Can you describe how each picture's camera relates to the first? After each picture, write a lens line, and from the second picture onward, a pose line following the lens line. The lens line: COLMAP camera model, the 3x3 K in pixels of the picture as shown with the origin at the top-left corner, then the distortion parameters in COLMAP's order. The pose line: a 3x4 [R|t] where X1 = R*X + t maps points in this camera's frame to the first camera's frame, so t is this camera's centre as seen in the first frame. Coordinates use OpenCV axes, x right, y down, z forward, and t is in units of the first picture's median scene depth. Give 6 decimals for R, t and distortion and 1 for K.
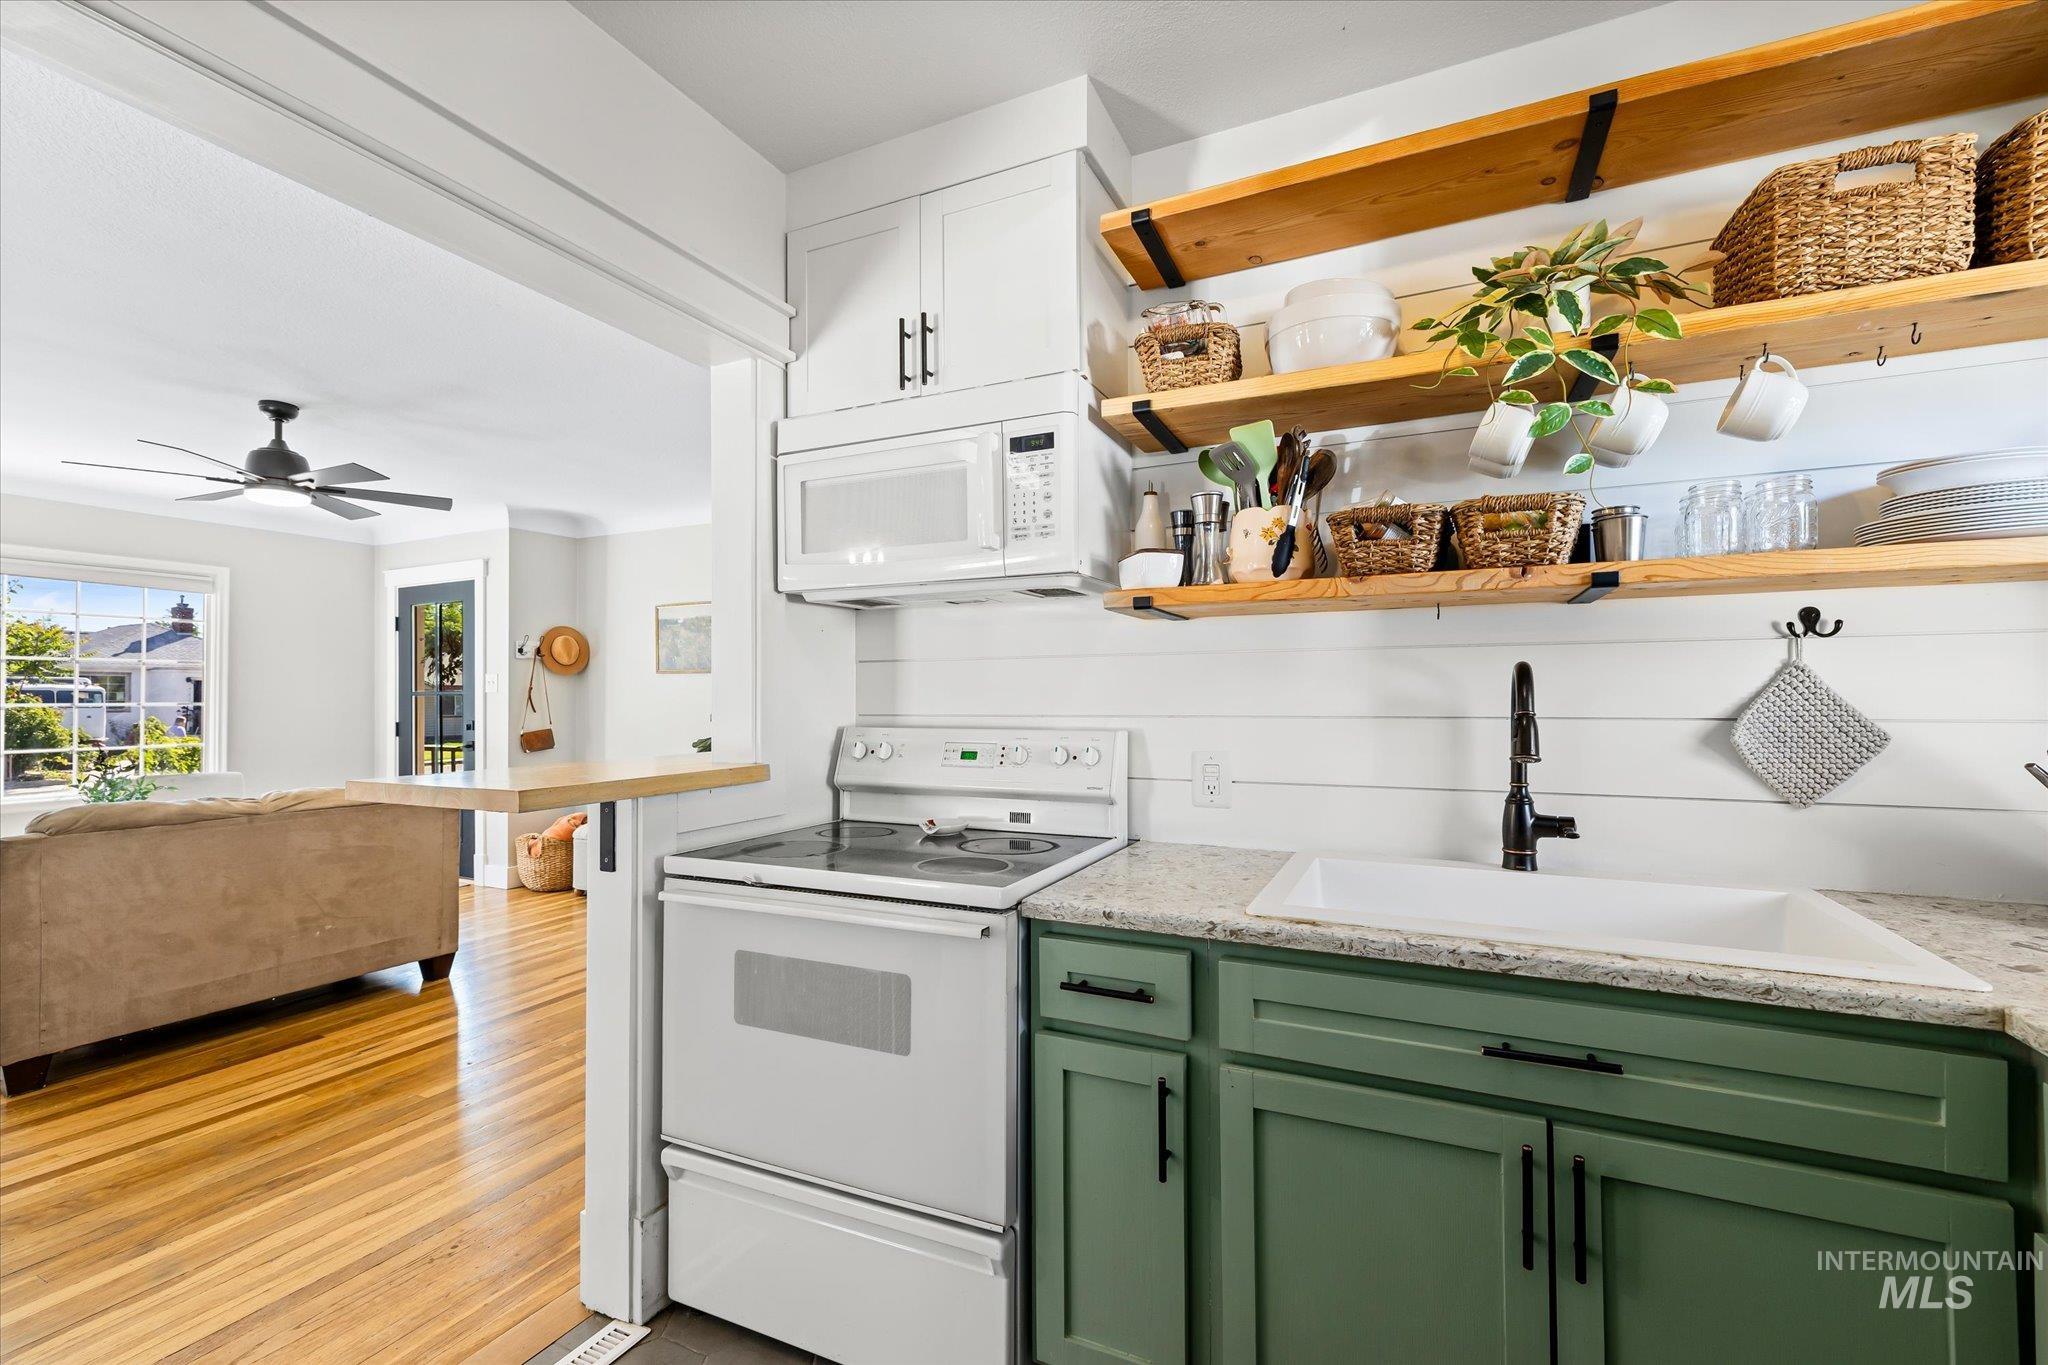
lens RADIAL K [[863.4, 0, 1033.4], [0, 863.4, 687.7], [0, 0, 1]] dist [0.001441, 0.000272]
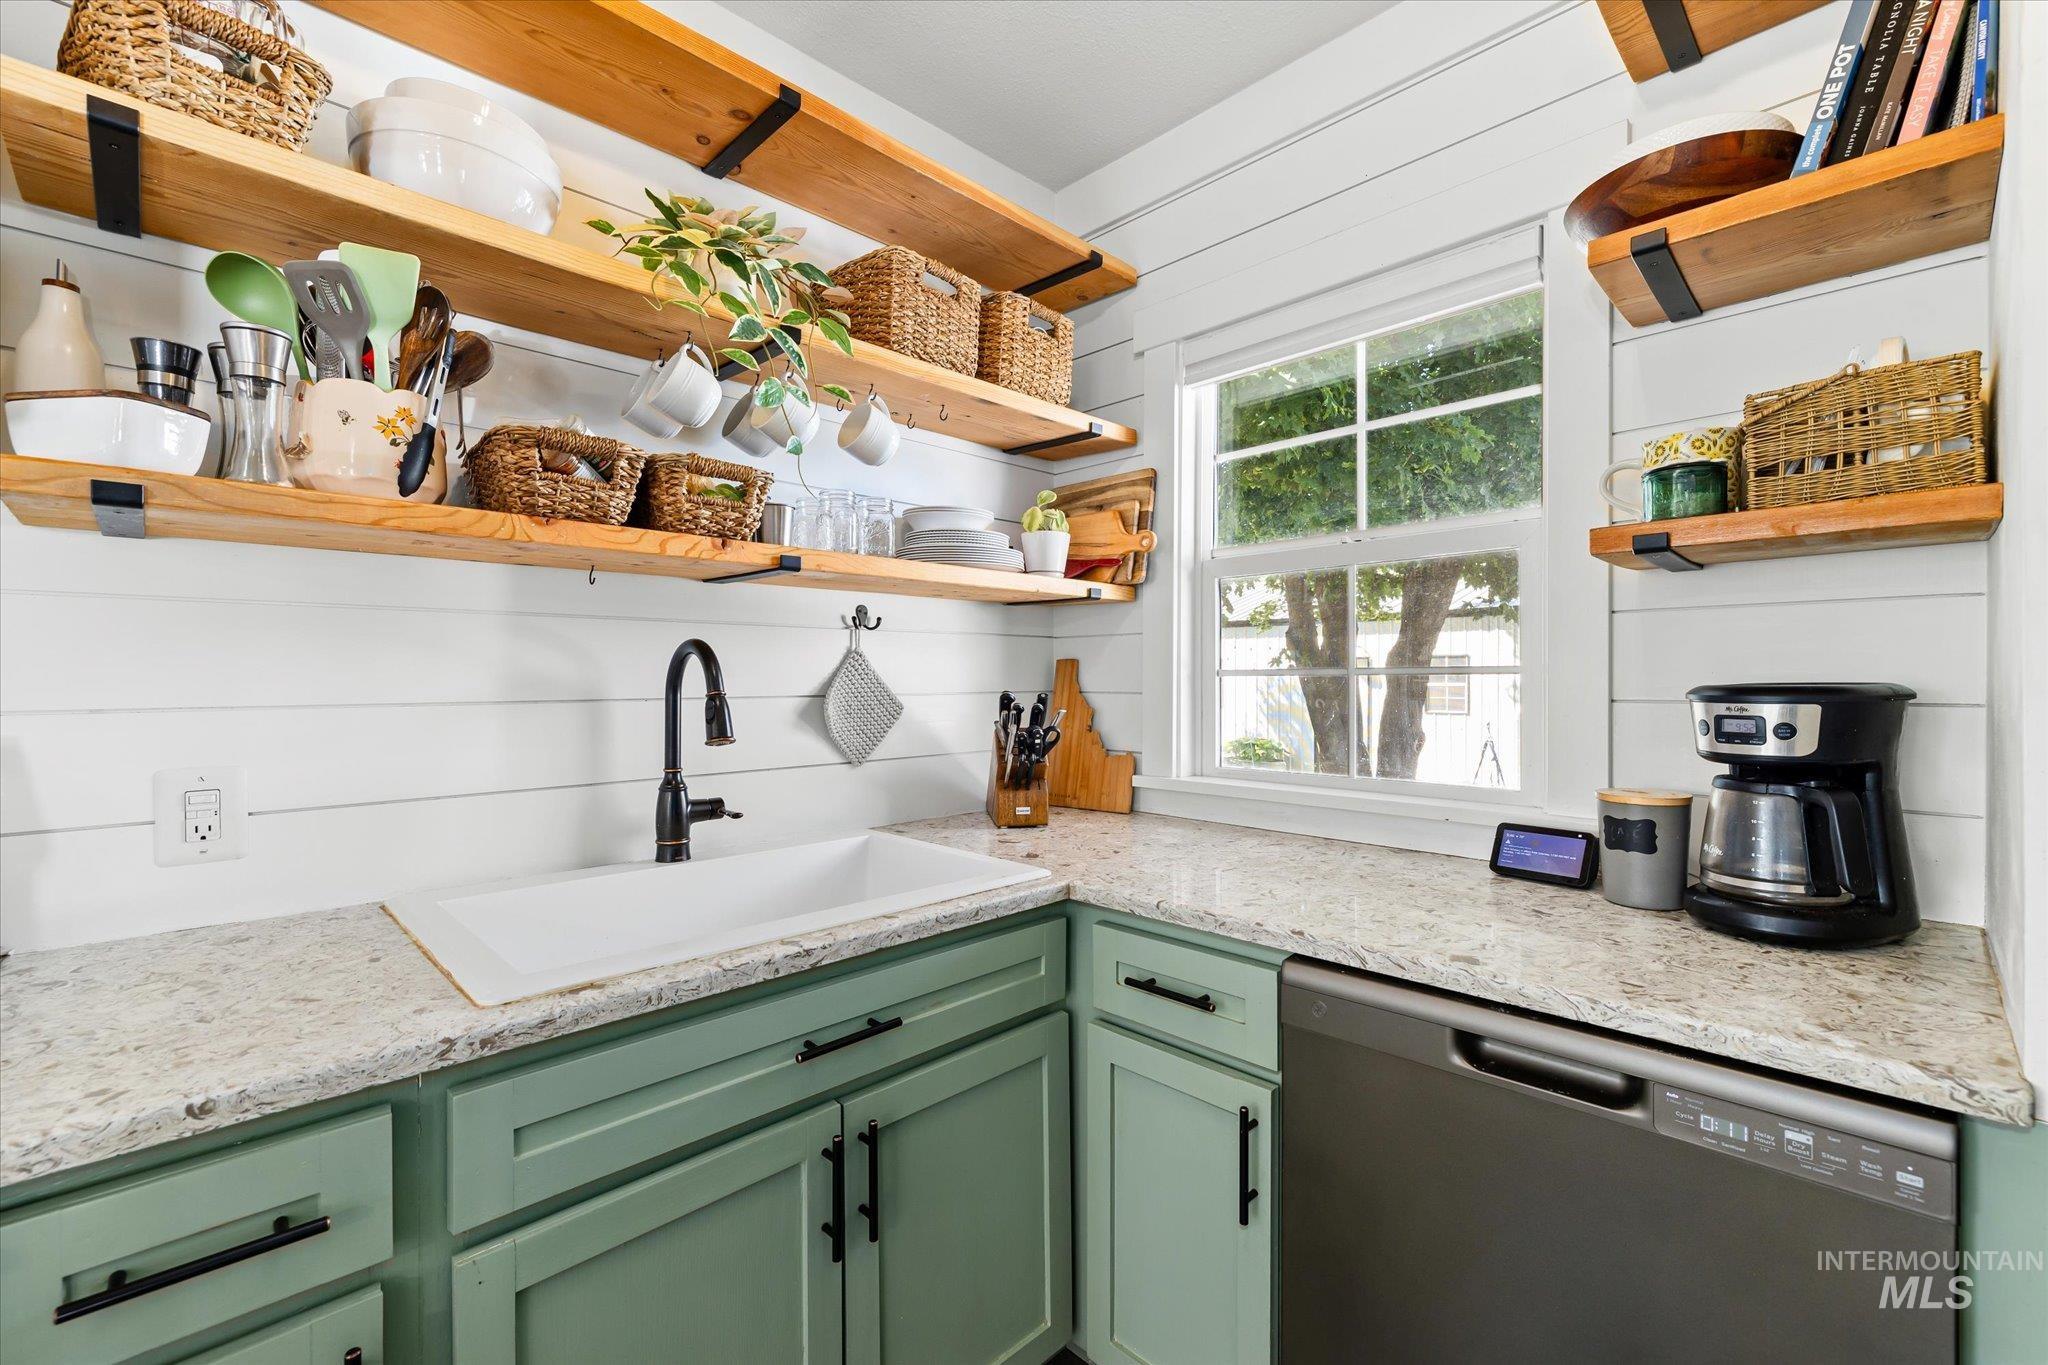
lens RADIAL K [[863.4, 0, 1034.6], [0, 863.4, 681.8], [0, 0, 1]] dist [0.001441, 0.000272]
pose [[0.348527, -0.002968, 0.937294, -0.192429], [-0.010191, 0.999924, 0.006956, 0.006473], [-0.937243, -0.011976, 0.348471, 0.337376]]
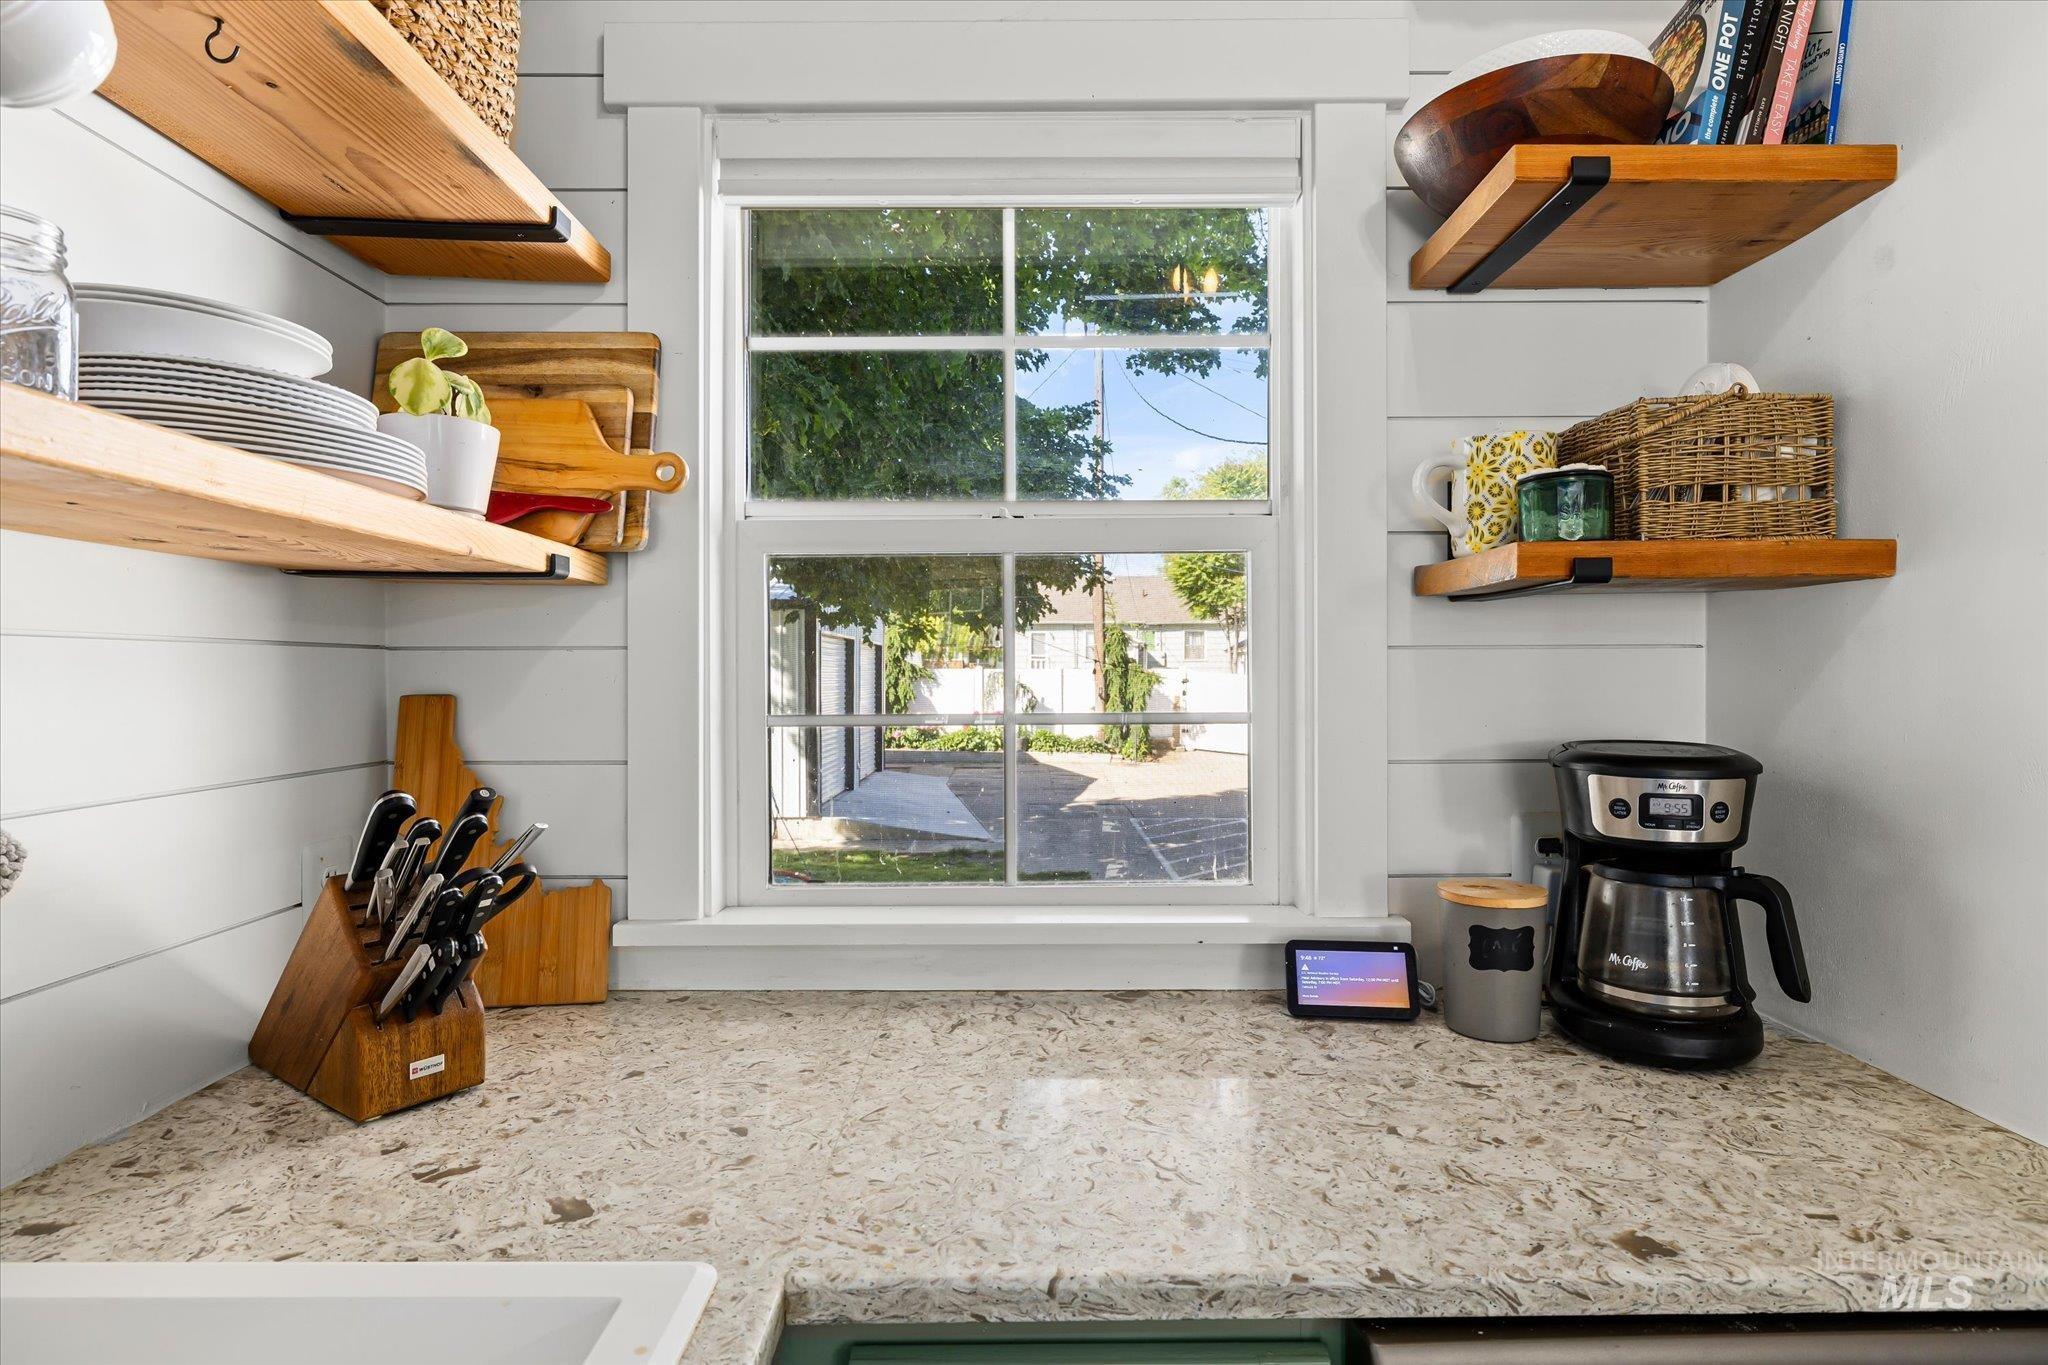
lens RADIAL K [[1051.2, 0, 1022.7], [0, 1051.2, 682.8], [0, 0, 1]] dist [-0.002110, -0.000153]
pose [[-0.421240, -0.003931, 0.906941, 0.237333], [-0.008644, 0.999963, 0.000320, -0.037776], [-0.906908, -0.007704, -0.421258, 0.732192]]
